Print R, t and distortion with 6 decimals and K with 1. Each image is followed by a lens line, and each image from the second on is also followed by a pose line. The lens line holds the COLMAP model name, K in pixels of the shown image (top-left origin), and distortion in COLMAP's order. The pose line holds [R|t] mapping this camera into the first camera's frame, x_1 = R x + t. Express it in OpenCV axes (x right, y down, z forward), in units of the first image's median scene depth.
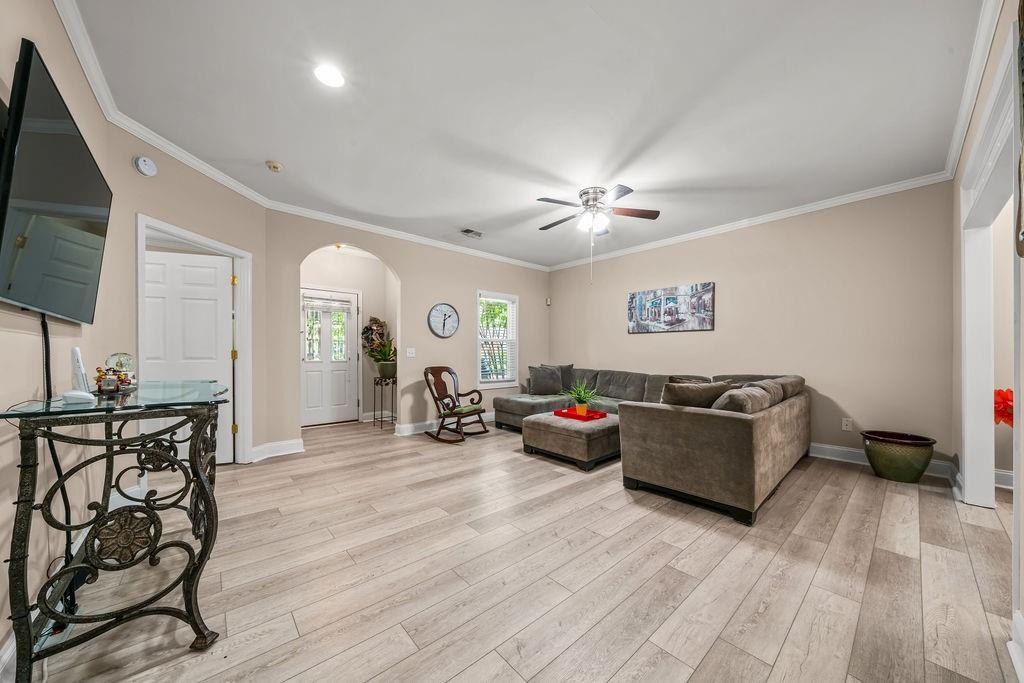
lens RADIAL K [[350.6, 0, 528.6], [0, 350.6, 356.5], [0, 0, 1]] dist [-0.002087, 0.000080]
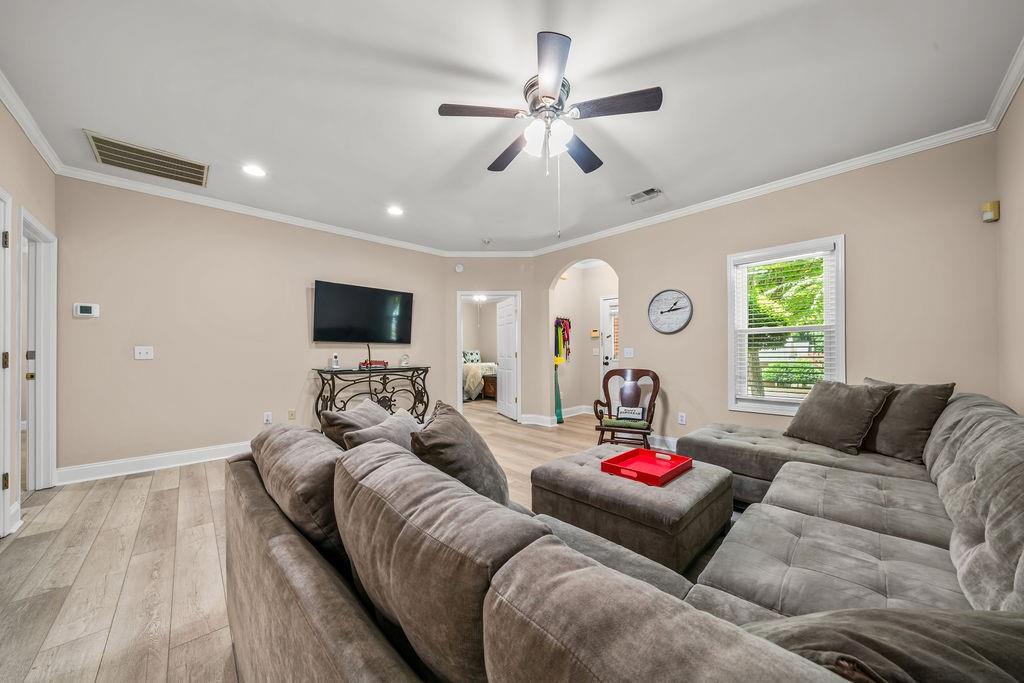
lens RADIAL K [[350.6, 0, 513.7], [0, 350.6, 347.4], [0, 0, 1]] dist [-0.002087, 0.000080]
pose [[0.014304, -0.007084, -0.999873, 1.148203], [0.002332, 0.999972, -0.007052, -0.031594], [0.999895, -0.002231, 0.014320, 1.345574]]
